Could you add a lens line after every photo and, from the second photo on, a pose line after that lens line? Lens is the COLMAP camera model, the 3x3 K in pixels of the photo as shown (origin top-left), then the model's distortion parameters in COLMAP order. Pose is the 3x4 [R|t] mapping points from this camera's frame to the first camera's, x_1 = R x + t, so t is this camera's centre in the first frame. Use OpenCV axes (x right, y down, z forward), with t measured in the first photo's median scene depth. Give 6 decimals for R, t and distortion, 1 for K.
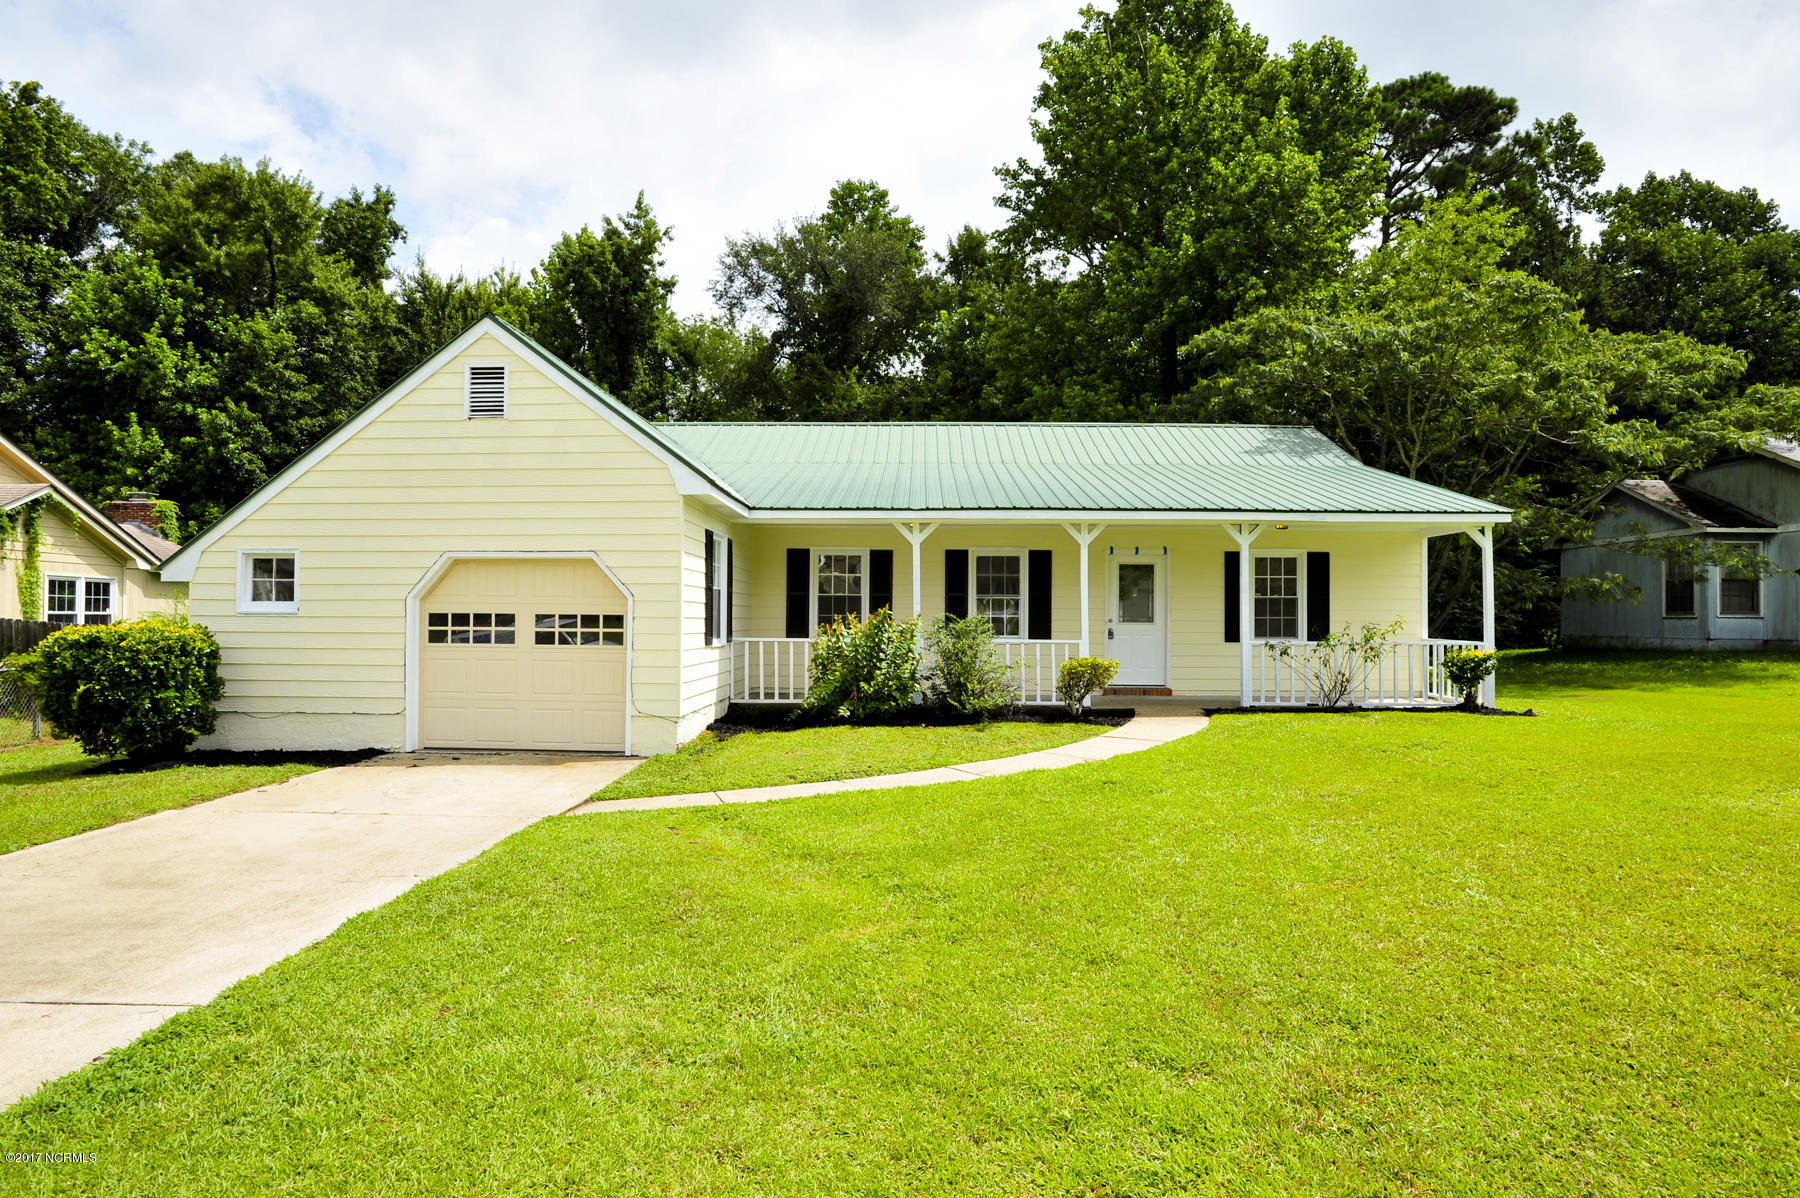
lens RADIAL K [[967.6, 0, 903.9], [0, 967.6, 606.5], [0, 0, 1]] dist [-0.047757, 0.017173]
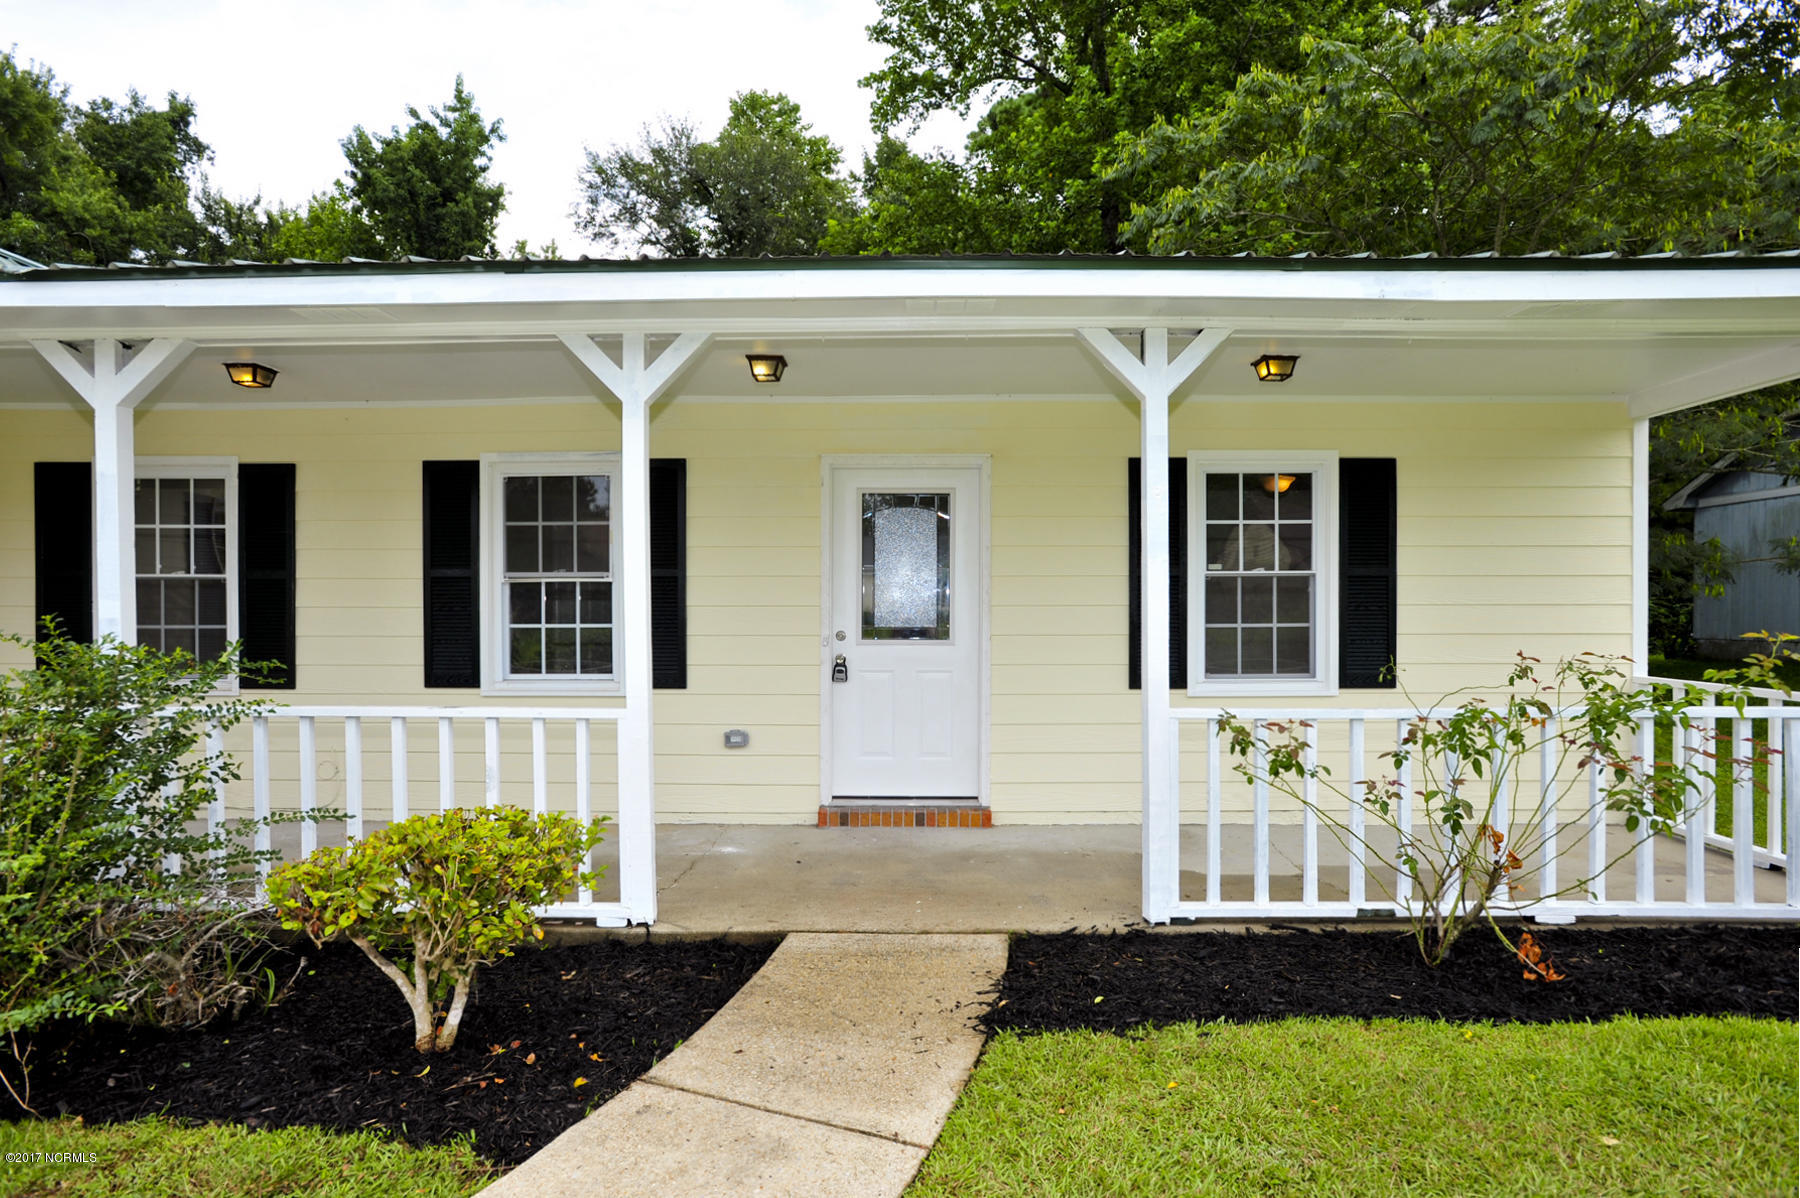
lens RADIAL K [[957.3, 0, 896.7], [0, 957.3, 613.5], [0, 0, 1]] dist [-0.011340, 0.002578]
pose [[0.999973, -0.006802, 0.002780, 0.172119], [0.006763, 0.999881, 0.013889, 0.000352], [-0.002874, -0.013869, 0.999900, 0.440747]]
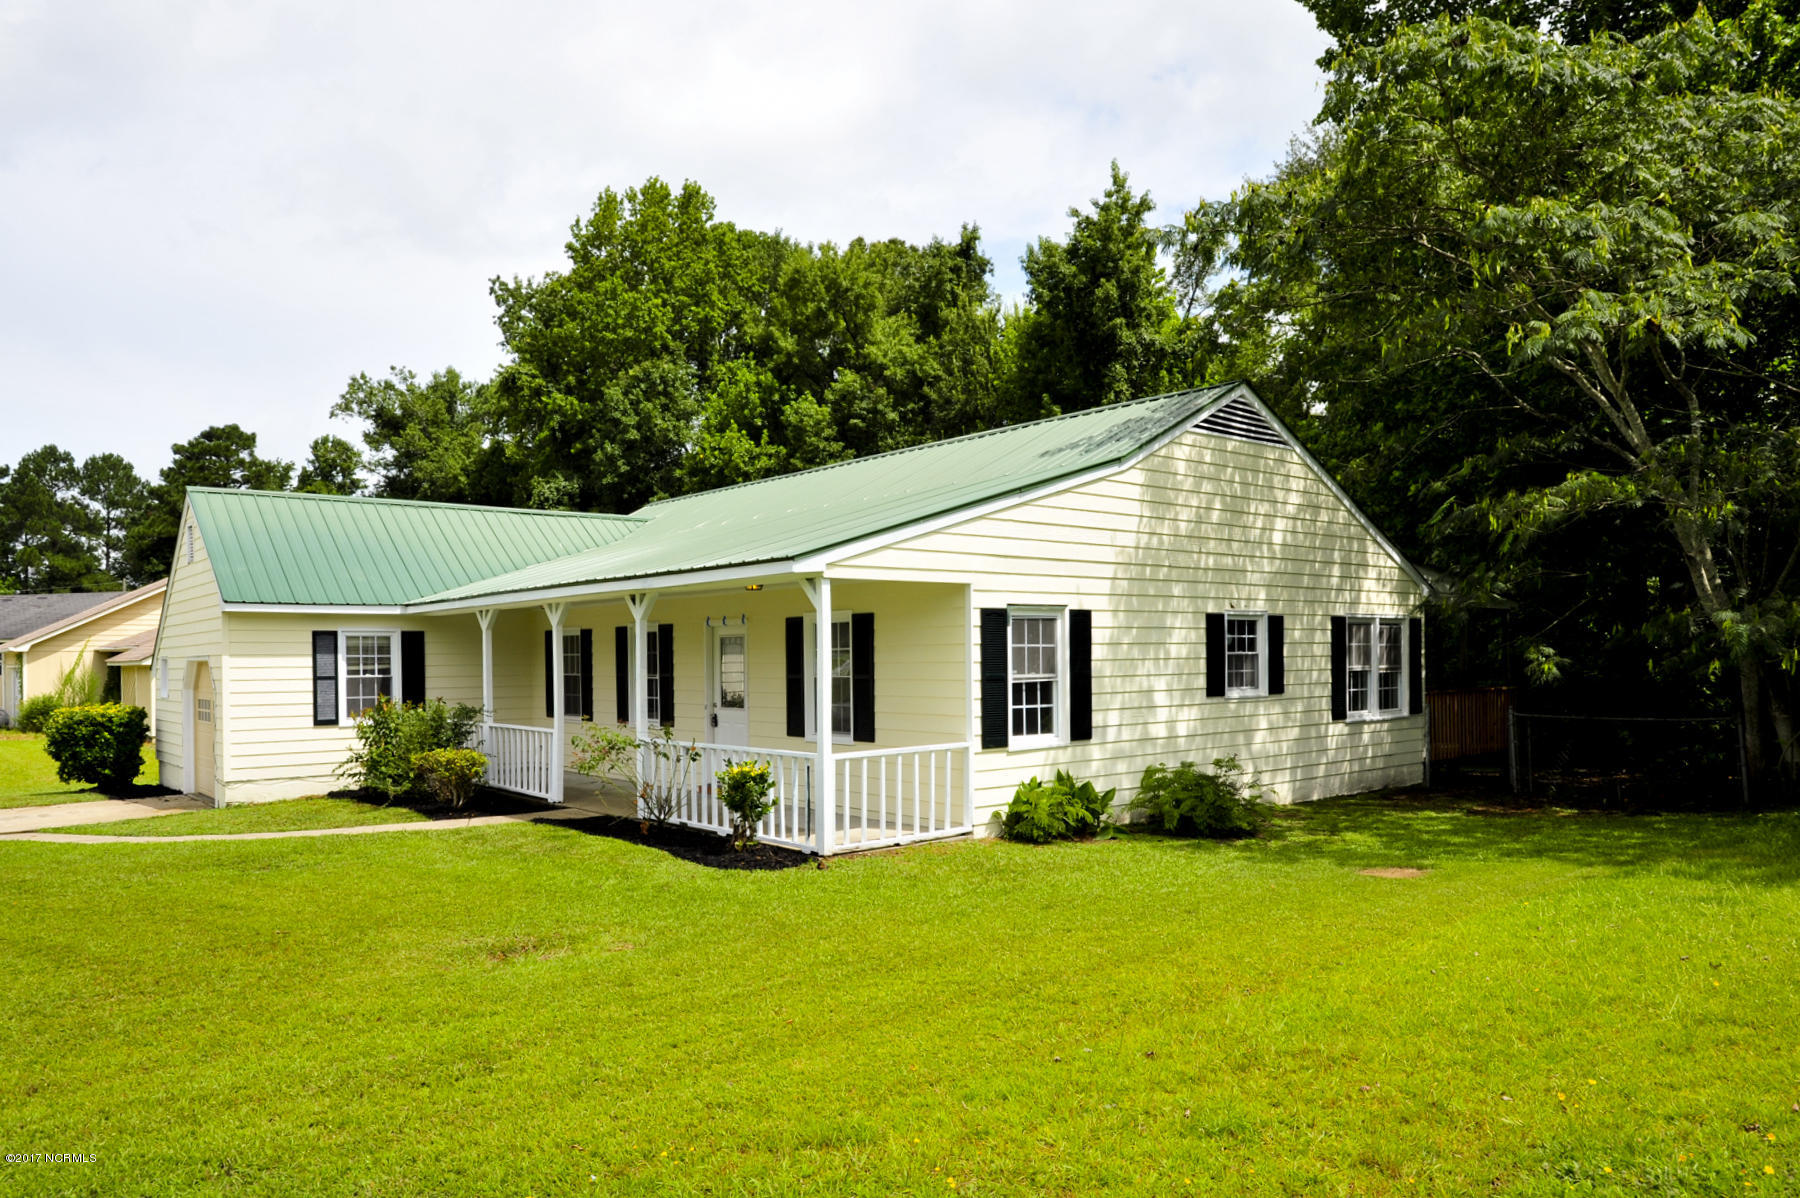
lens RADIAL K [[1171.5, 0, 887.4], [0, 1171.5, 686.4], [0, 0, 1]] dist [-0.025636, 0.013643]
pose [[0.662383, 0.006390, -0.749138, 0.781783], [0.025845, 0.999173, 0.031375, -0.021116], [0.748719, -0.040144, 0.661671, 0.320838]]
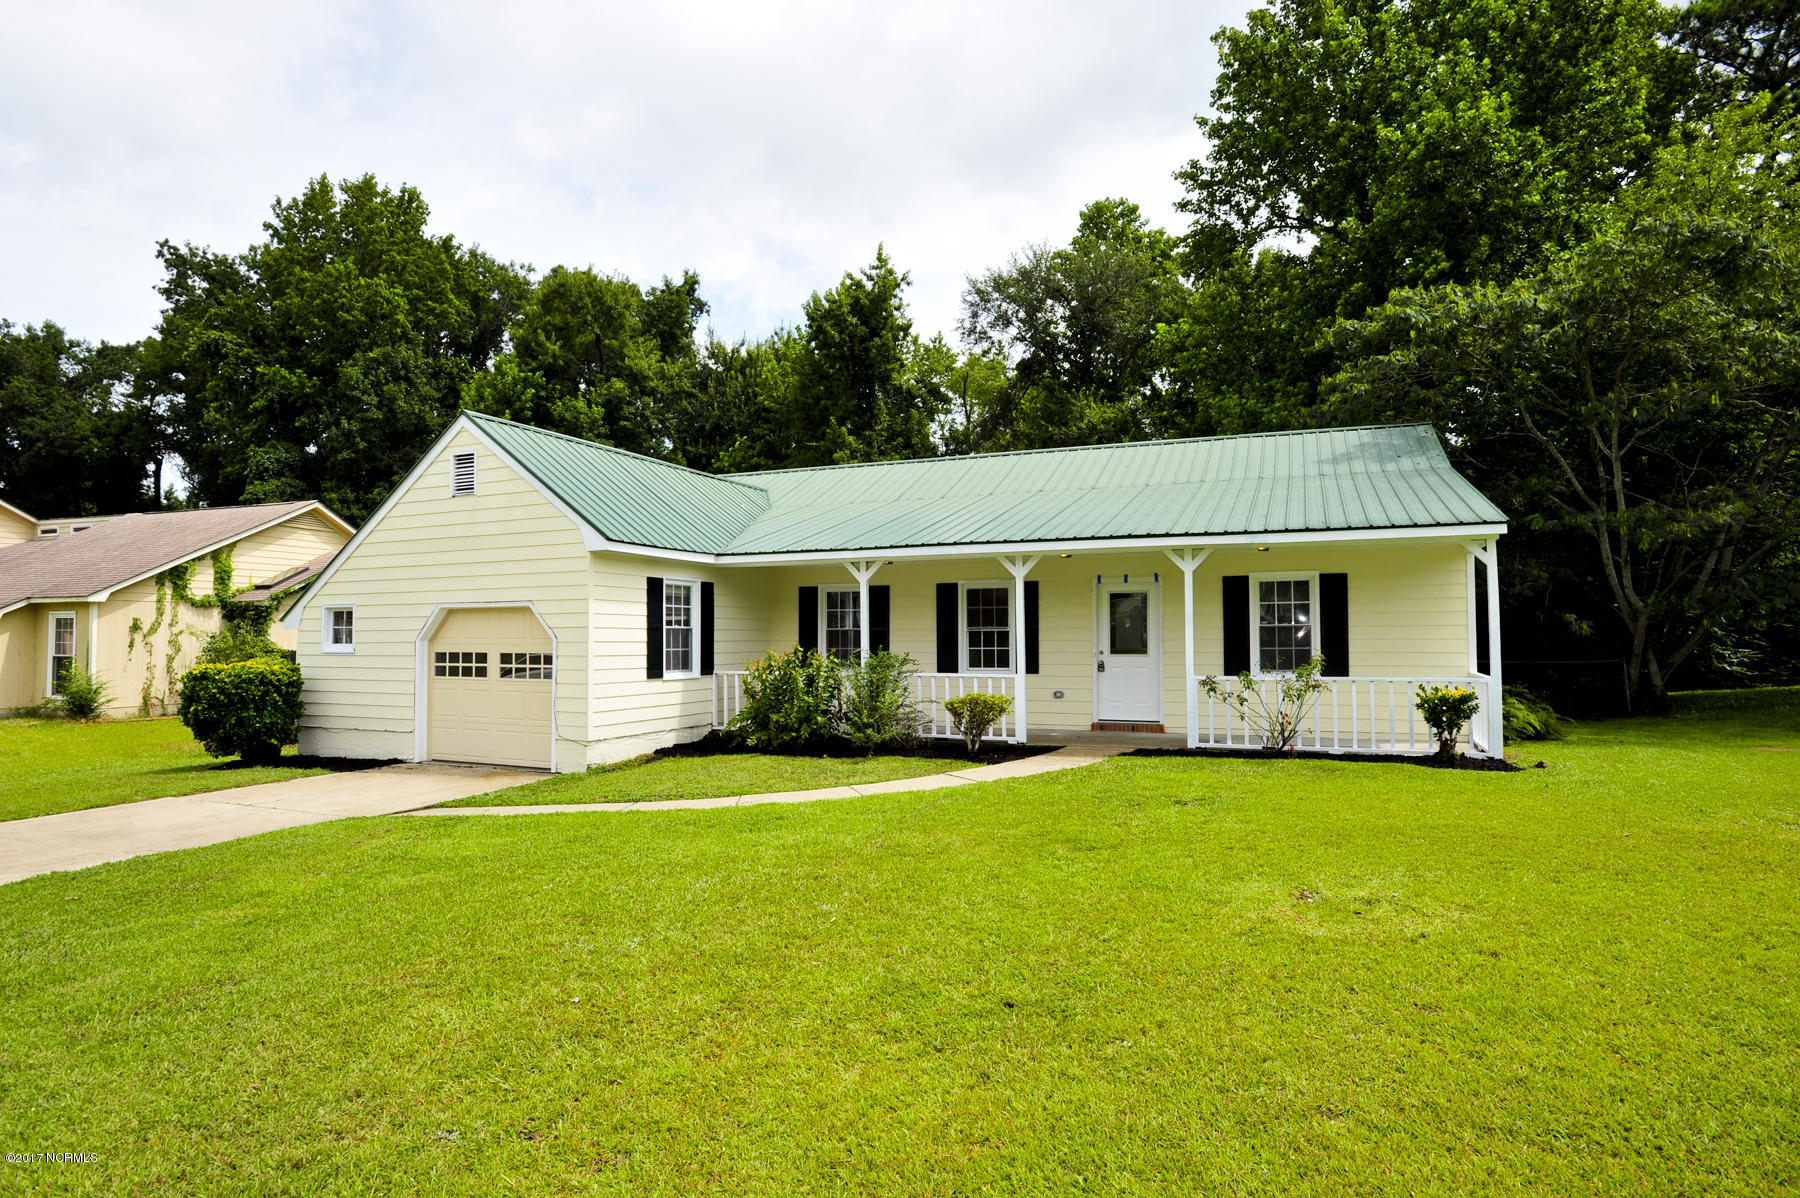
lens RADIAL K [[967.6, 0, 898.3], [0, 967.6, 603.5], [0, 0, 1]] dist [-0.047757, 0.017173]
pose [[0.930461, -0.022107, -0.365723, 0.275292], [0.013617, 0.999575, -0.025778, -0.008500], [0.366138, 0.019005, 0.930367, 0.026563]]
